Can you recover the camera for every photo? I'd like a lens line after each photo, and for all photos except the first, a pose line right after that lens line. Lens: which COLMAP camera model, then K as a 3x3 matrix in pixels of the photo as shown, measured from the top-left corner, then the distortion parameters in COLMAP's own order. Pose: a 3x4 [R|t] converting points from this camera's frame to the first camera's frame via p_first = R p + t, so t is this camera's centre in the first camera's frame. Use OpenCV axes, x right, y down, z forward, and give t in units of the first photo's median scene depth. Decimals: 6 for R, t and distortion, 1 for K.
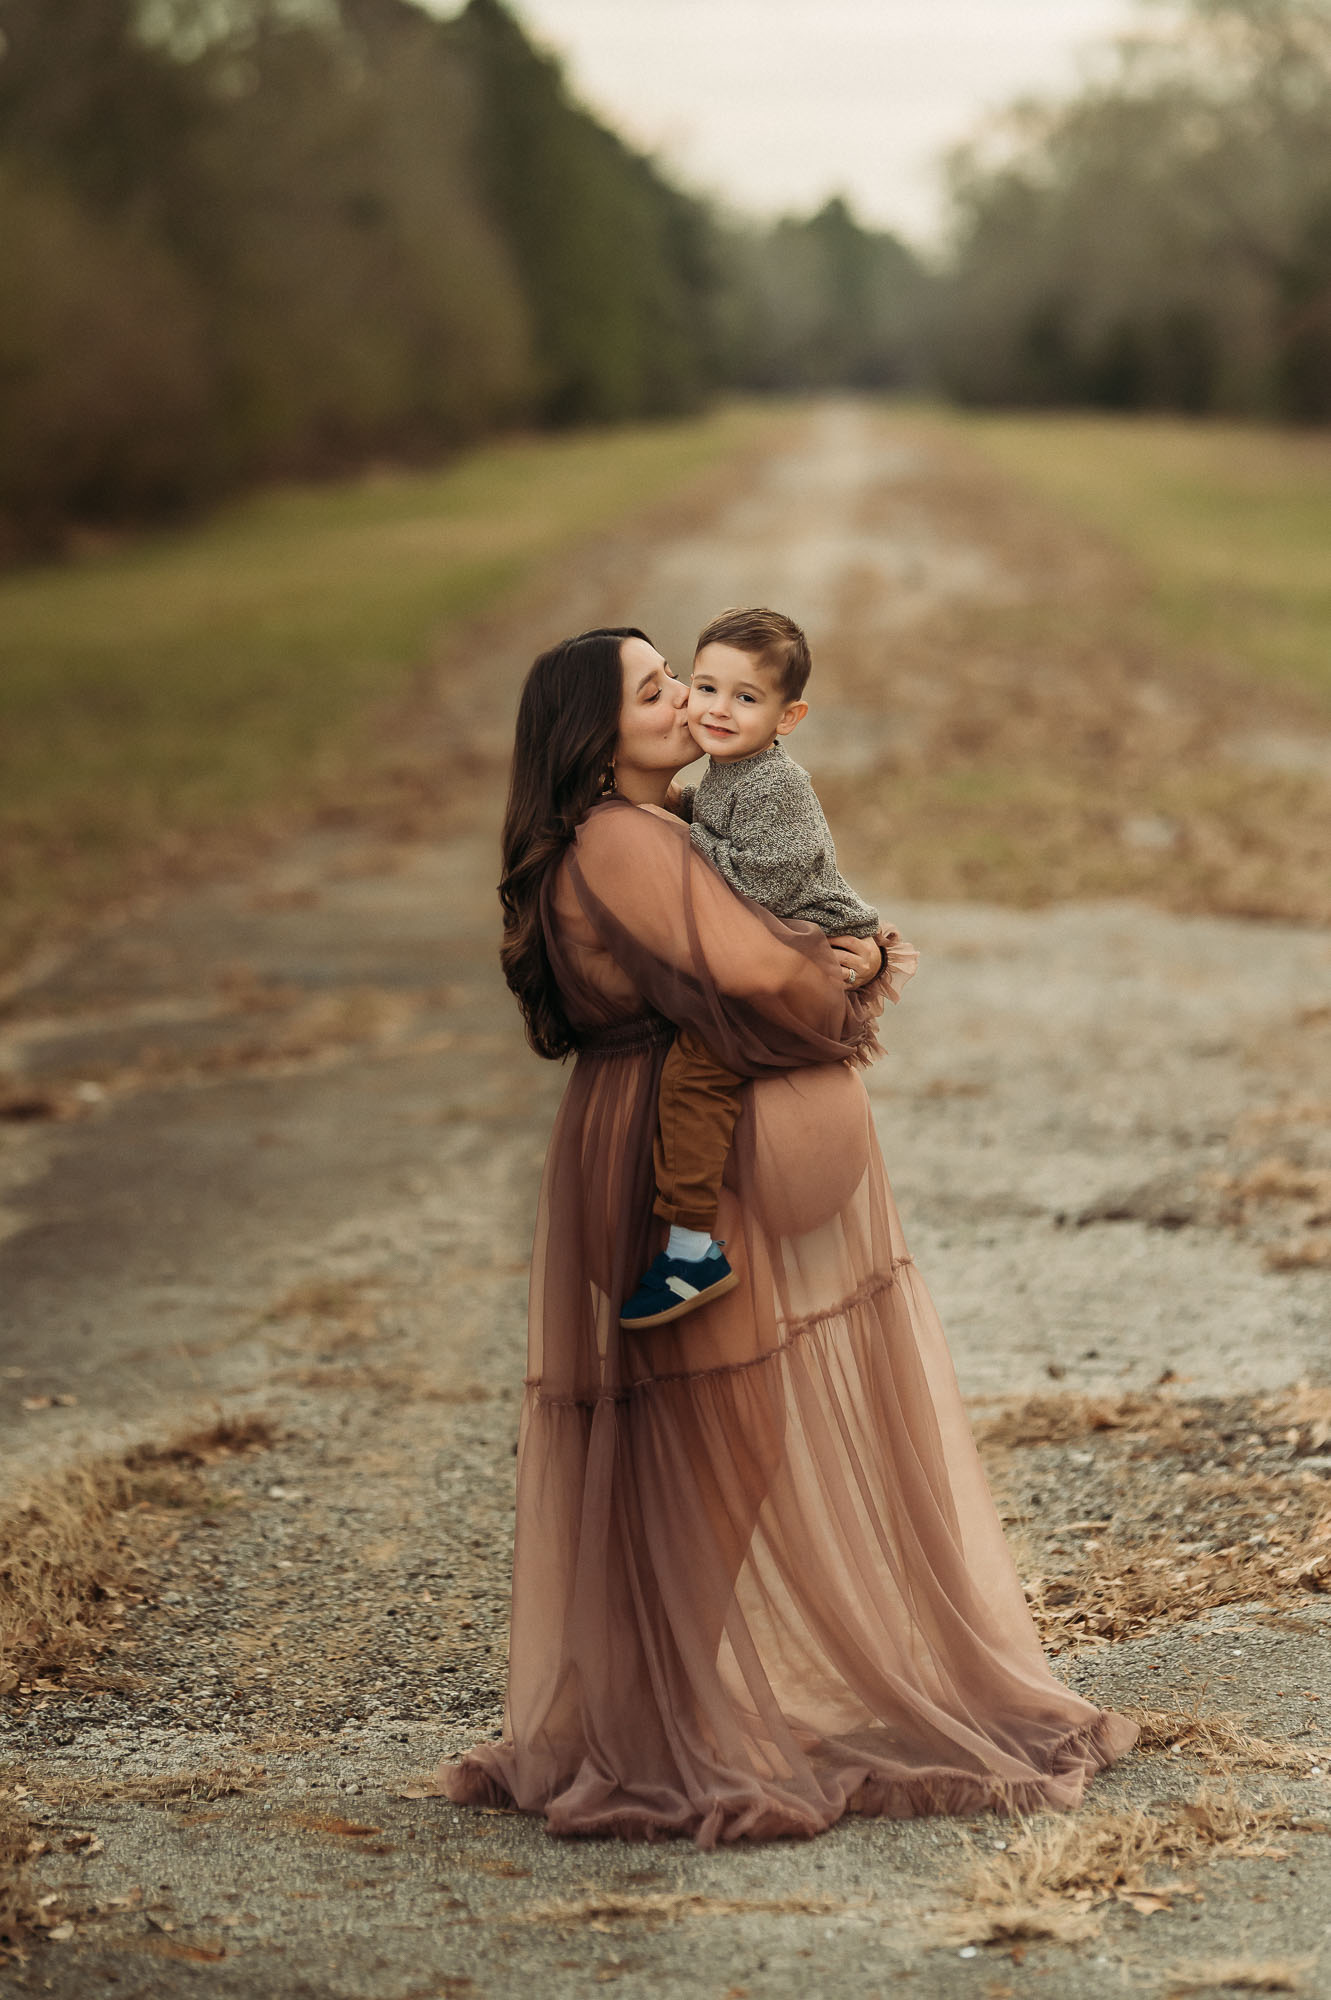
lens RADIAL K [[6045.7, 0, 665.1], [0, 6045.7, 998.7], [0, 0, 1]] dist [0.060764, 0.000000]
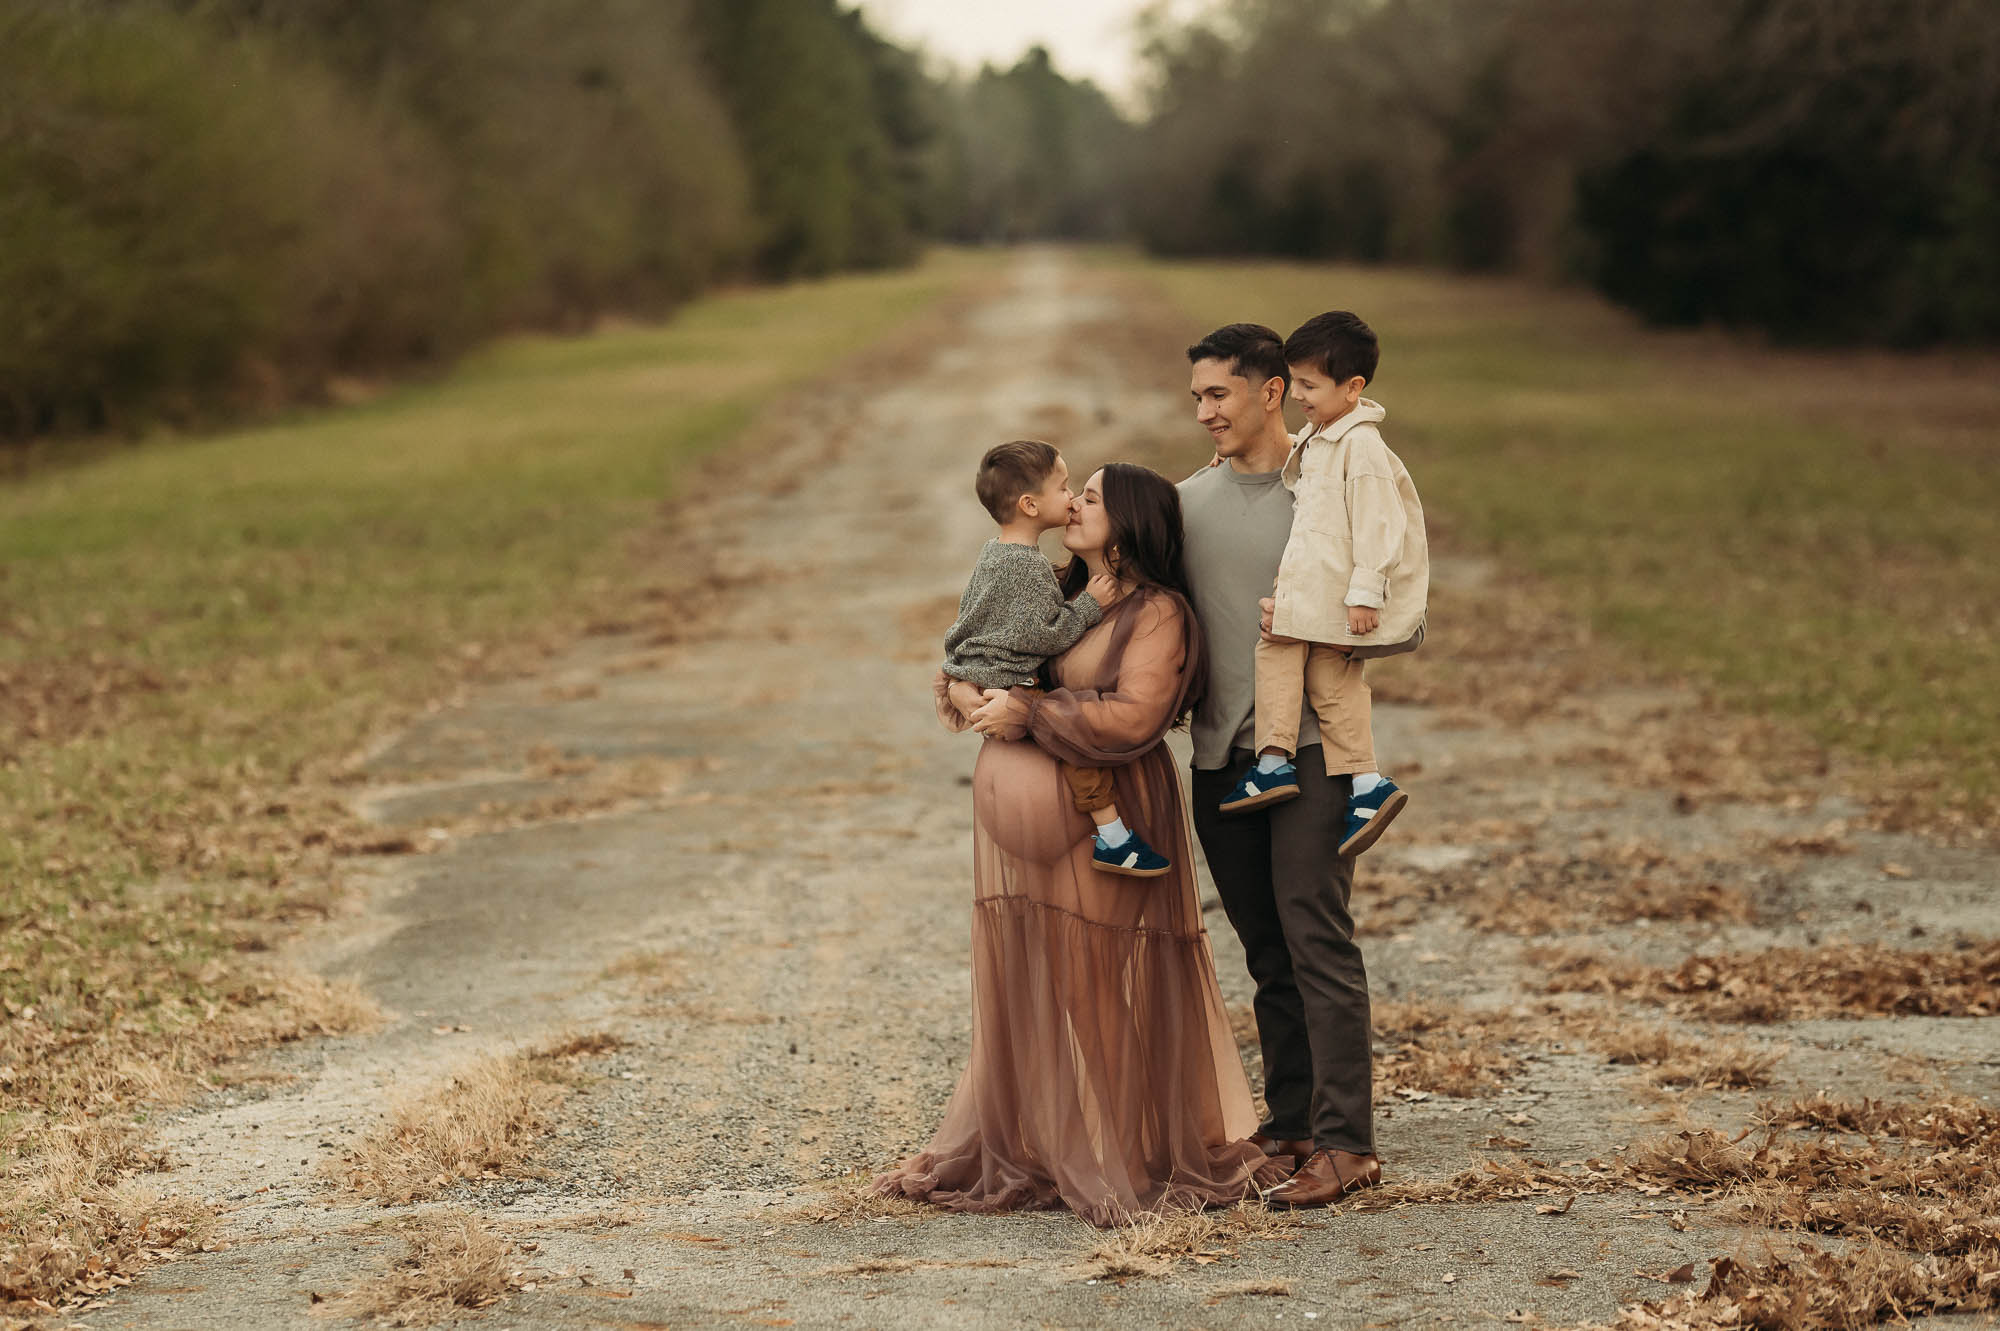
lens RADIAL K [[6045.7, 0, 1000.2], [0, 6045.7, 665.7], [0, 0, 1]] dist [0.060764, 0.000000]
pose [[0.999755, -0.008163, 0.020563, -0.003894], [0.008720, 0.999593, -0.027162, 0.020710], [-0.020333, 0.027334, 0.999420, -0.365763]]
